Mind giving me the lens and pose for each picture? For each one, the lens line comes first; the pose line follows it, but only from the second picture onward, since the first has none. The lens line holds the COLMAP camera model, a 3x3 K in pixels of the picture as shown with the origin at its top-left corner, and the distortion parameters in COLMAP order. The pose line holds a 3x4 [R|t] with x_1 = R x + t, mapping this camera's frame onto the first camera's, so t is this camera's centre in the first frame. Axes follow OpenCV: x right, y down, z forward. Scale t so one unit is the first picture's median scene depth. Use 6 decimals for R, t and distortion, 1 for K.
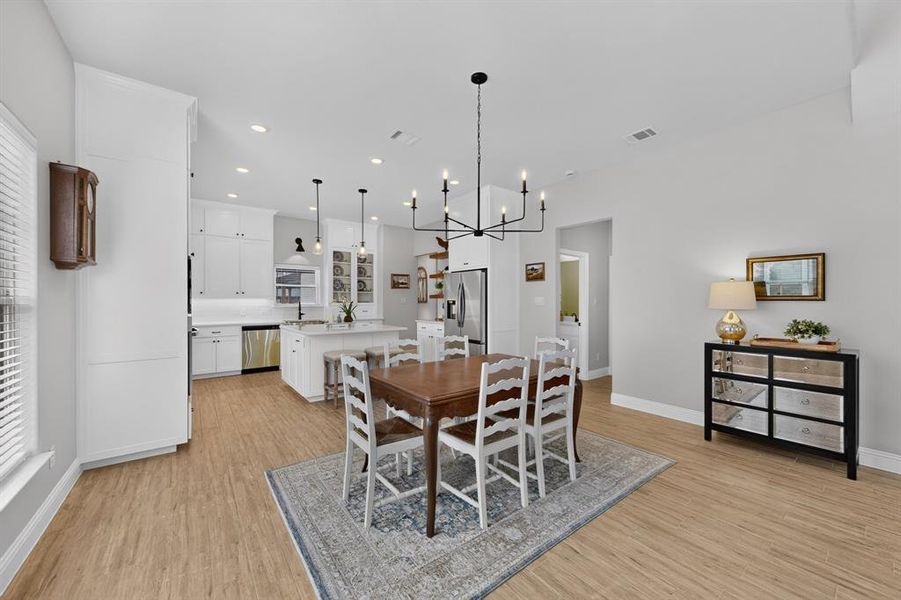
lens RADIAL K [[339.3, 0, 451.9], [0, 339.3, 300.0], [0, 0, 1]] dist [-0.000294, 0.000082]
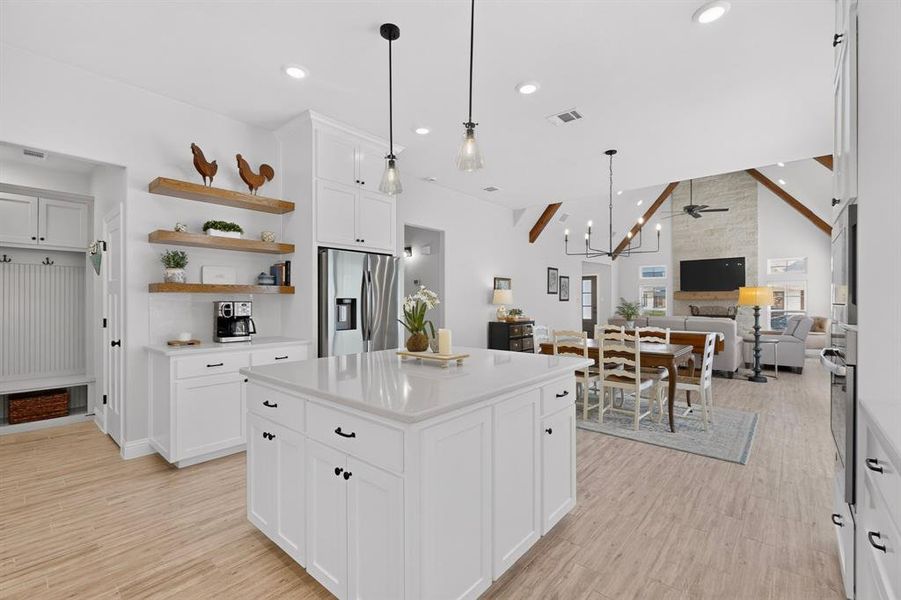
lens RADIAL K [[393.6, 0, 455.7], [0, 393.6, 294.7], [0, 0, 1]] dist [-0.001761, 0.000130]
pose [[-0.203992, 0.013927, 0.978873, -0.618556], [-0.002877, 0.999886, -0.014826, 0.004330], [-0.978968, -0.005840, -0.203929, 0.842079]]
